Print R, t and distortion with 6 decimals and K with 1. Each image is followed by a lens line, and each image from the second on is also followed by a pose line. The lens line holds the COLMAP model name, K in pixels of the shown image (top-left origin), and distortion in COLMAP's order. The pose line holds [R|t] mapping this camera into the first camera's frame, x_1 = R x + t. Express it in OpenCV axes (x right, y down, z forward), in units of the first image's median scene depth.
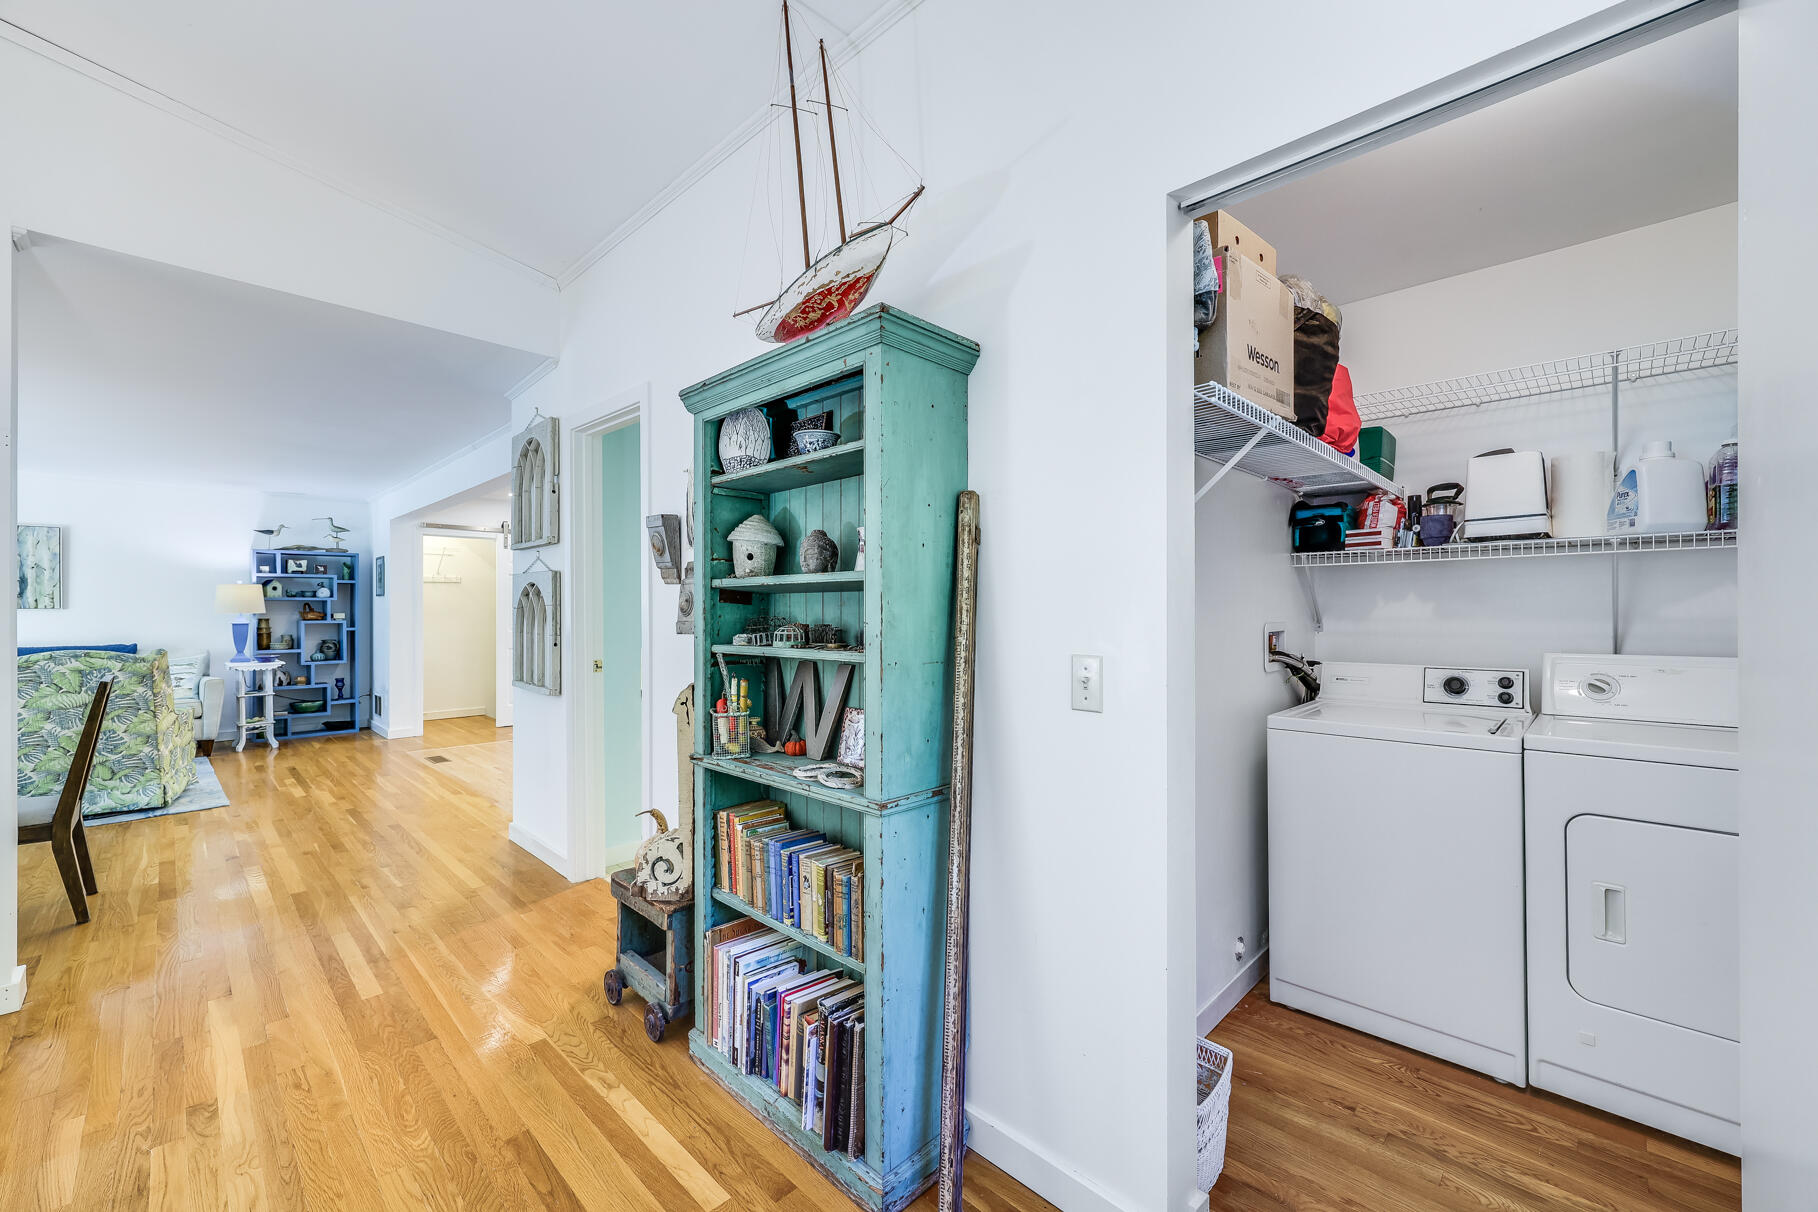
lens RADIAL K [[731.9, 0, 896.9], [0, 731.9, 607.4], [0, 0, 1]] dist [0.000250, 0.000876]
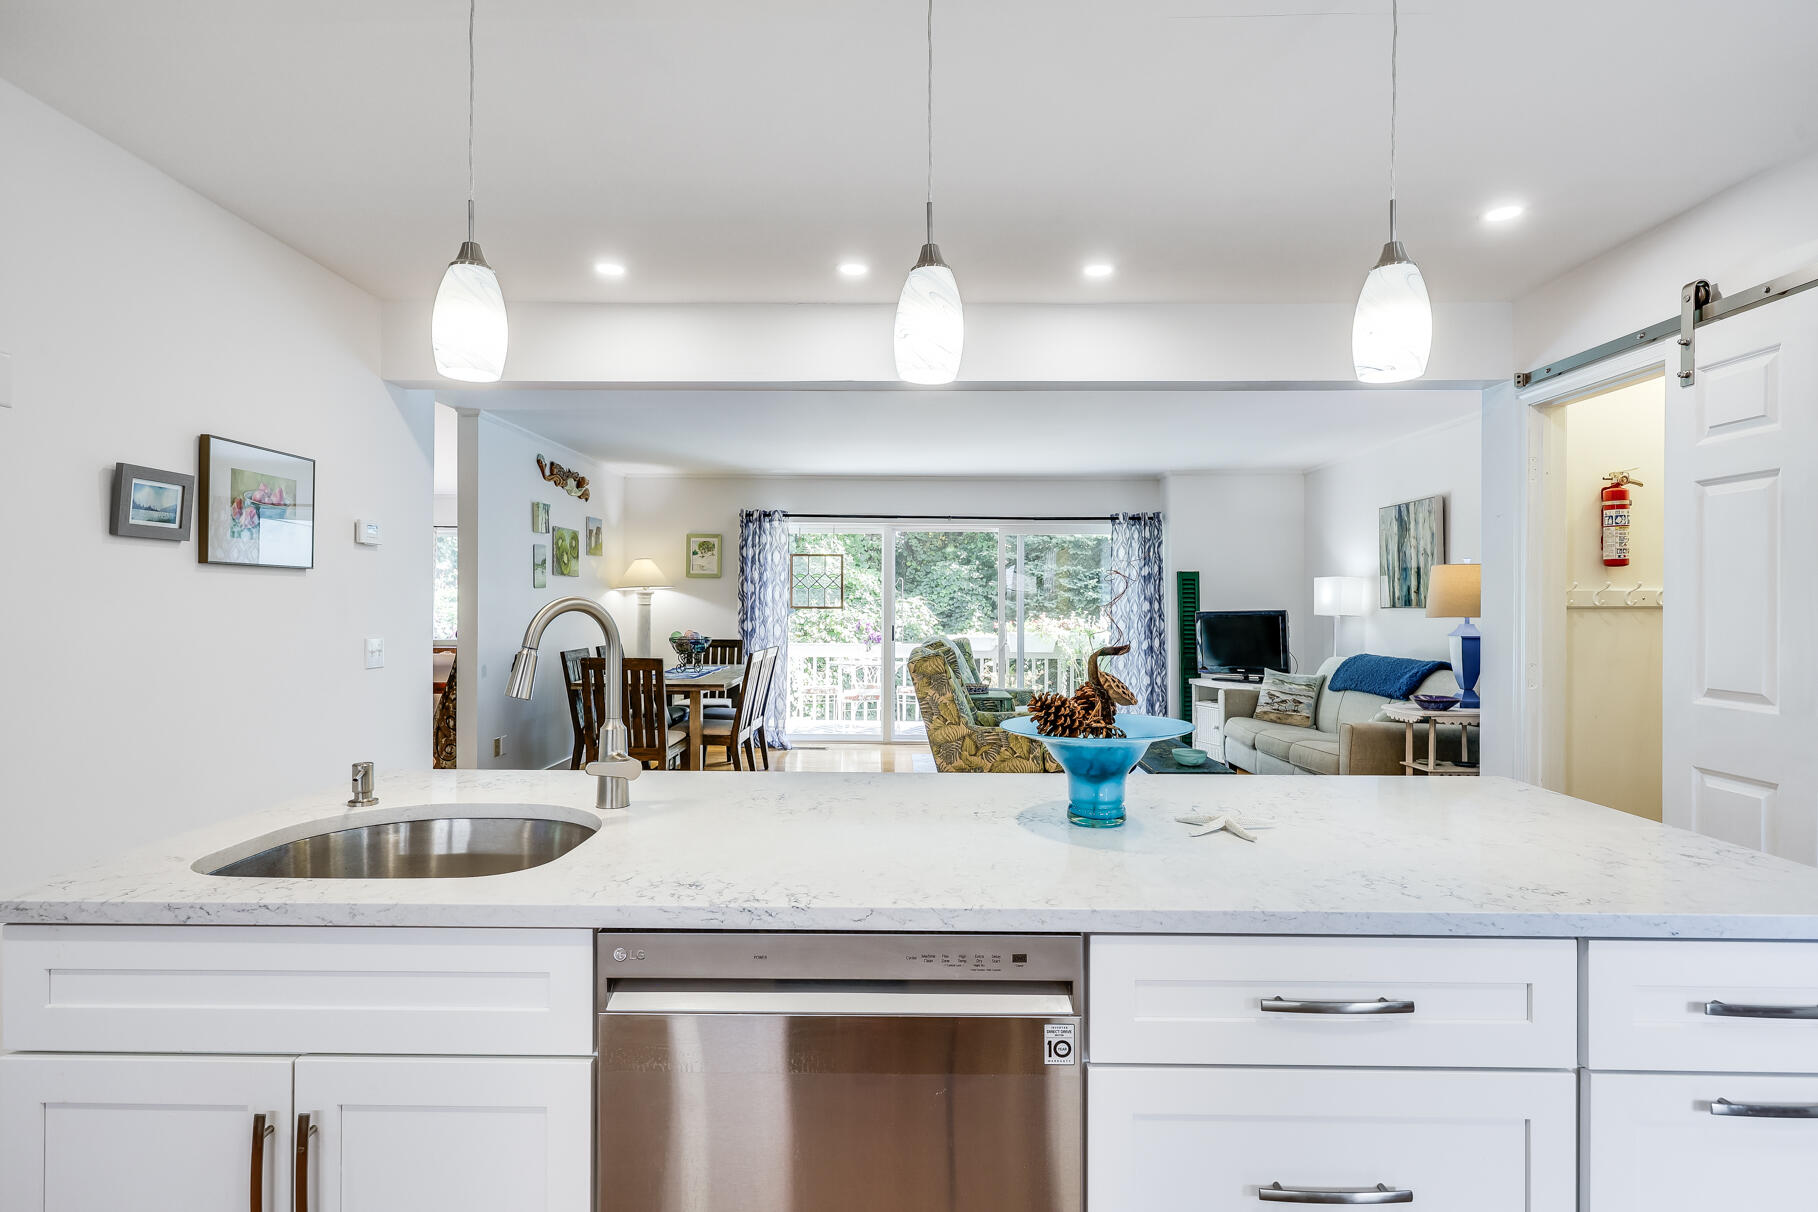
lens RADIAL K [[921.7, 0, 903.5], [0, 921.7, 601.2], [0, 0, 1]] dist [0.008700, -0.003111]
pose [[-0.714003, -0.000461, -0.700143, -0.104934], [0.000913, 0.999998, -0.001590, -0.003638], [0.700142, -0.001774, -0.714001, 1.124434]]
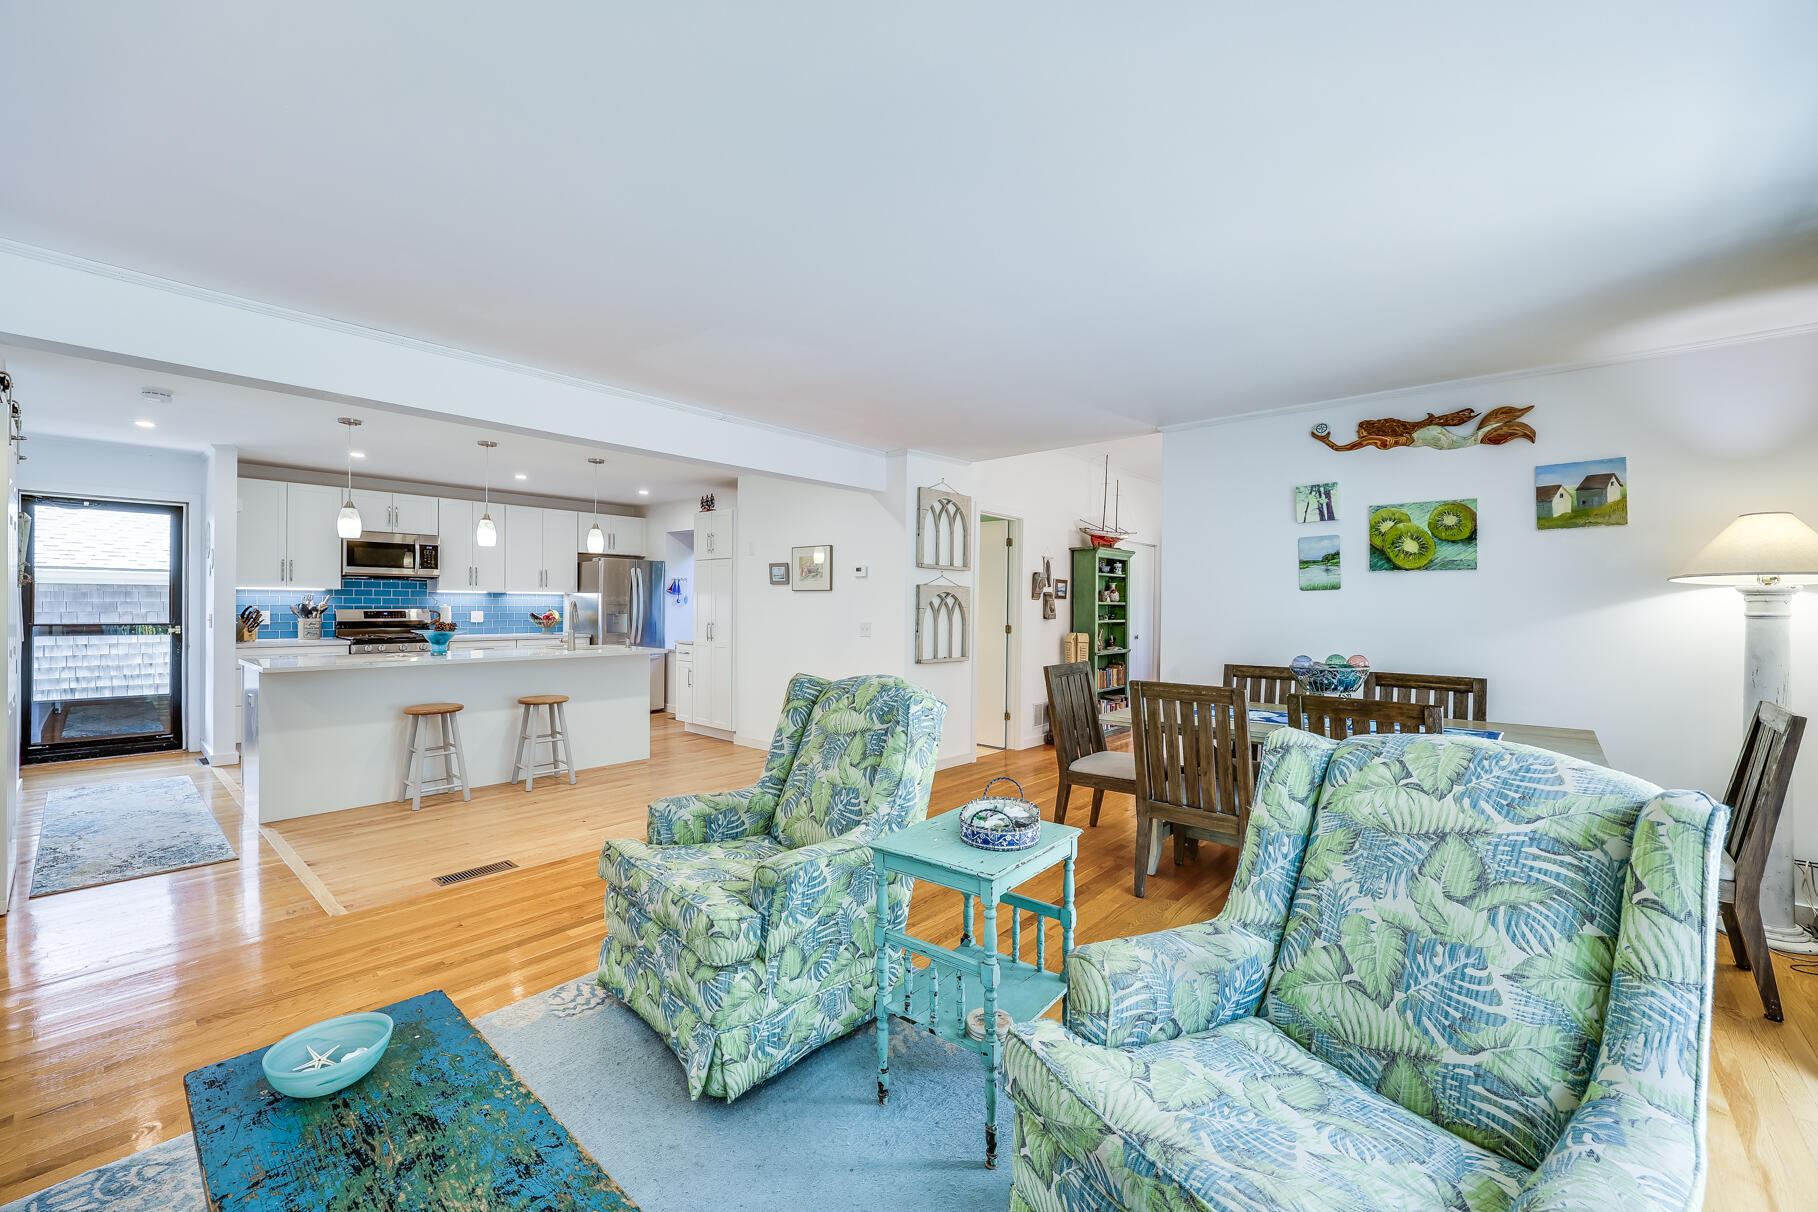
lens RADIAL K [[731.9, 0, 897.7], [0, 731.9, 602.9], [0, 0, 1]] dist [0.000250, 0.000876]
pose [[-0.058922, 0.005567, 0.998247, -1.024792], [-0.011748, 0.999911, -0.006270, -0.001385], [-0.998193, -0.012097, -0.058851, 0.599090]]
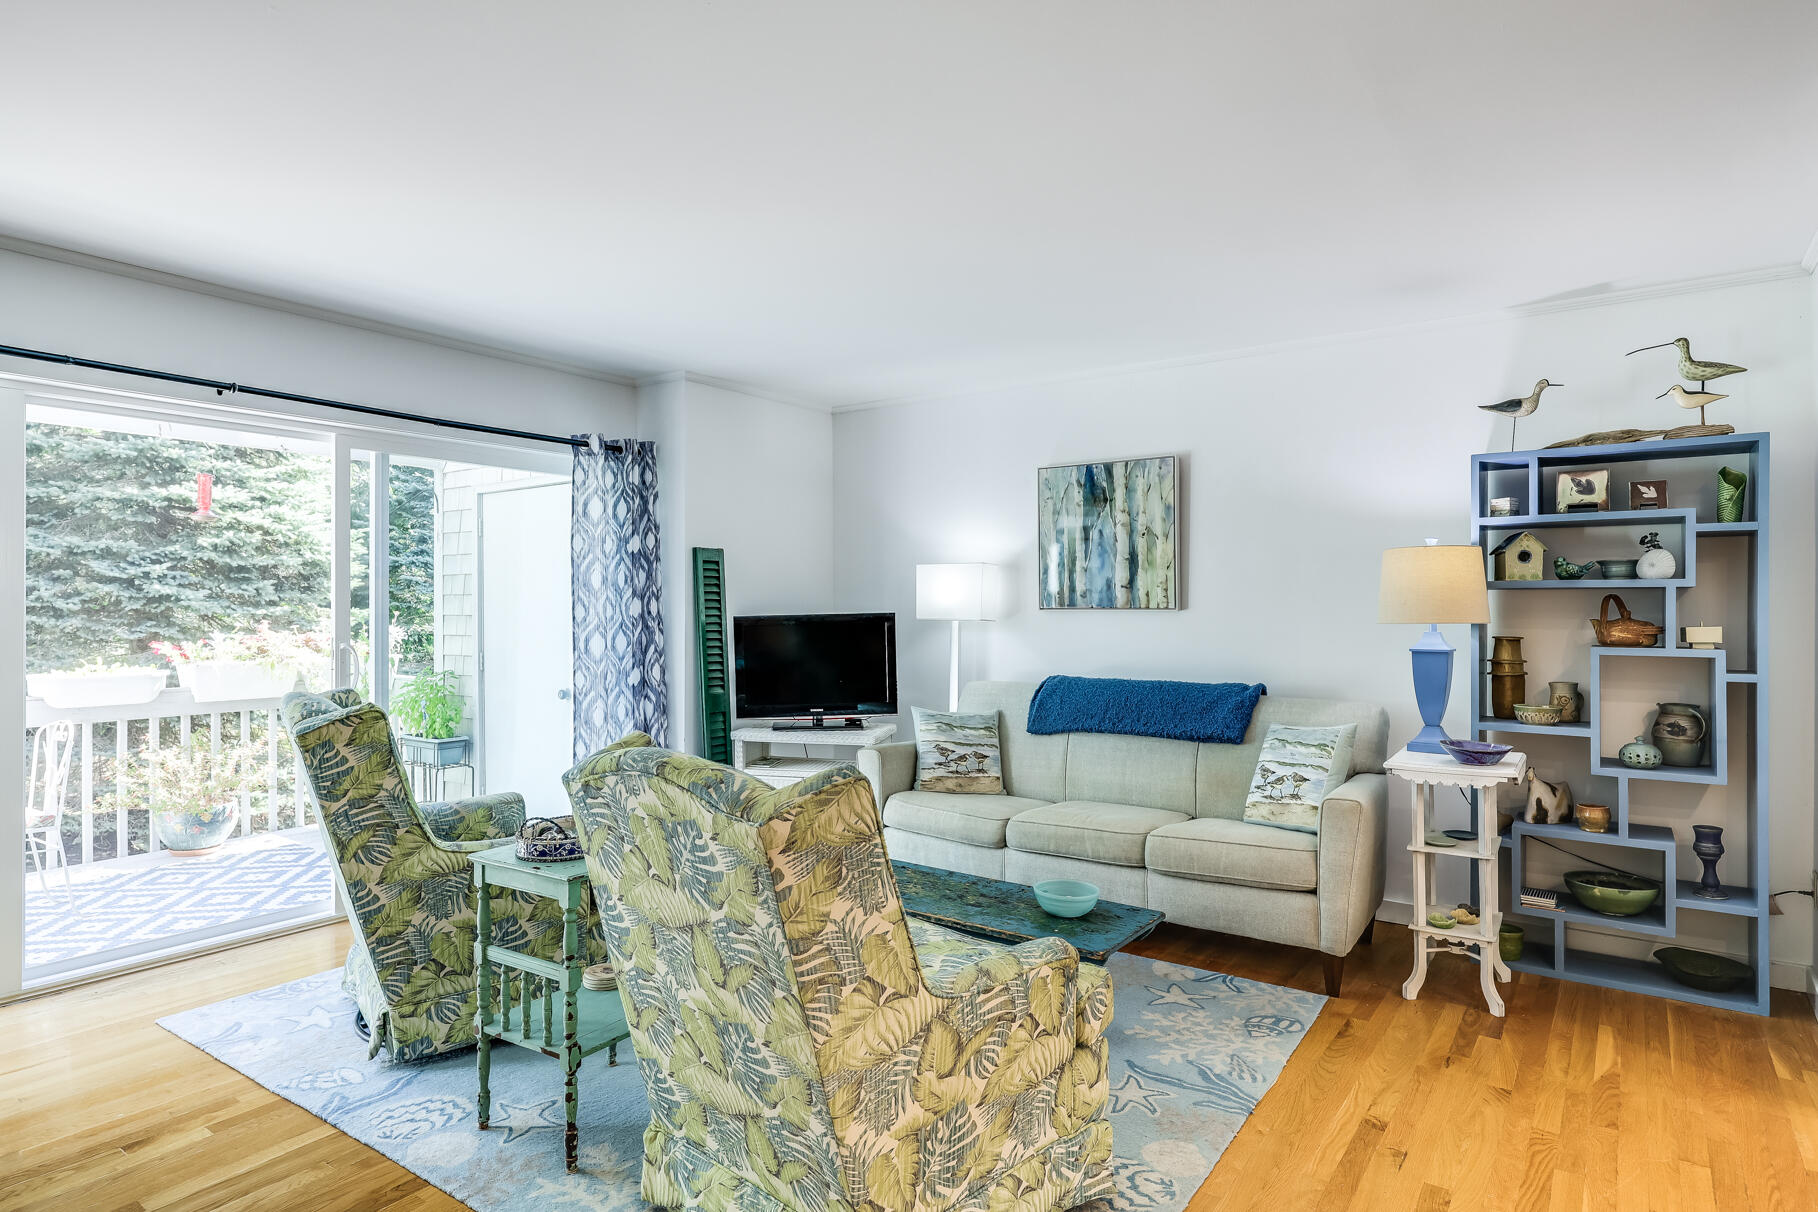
lens RADIAL K [[1002.5, 0, 909.4], [0, 1002.5, 603.0], [0, 0, 1]] dist [0.000473, 0.000100]
pose [[0.165780, 0.000865, -0.986162, -0.398404], [0.000016, 1.000000, 0.000880, -0.002903], [0.986163, -0.000162, 0.165780, 0.603068]]
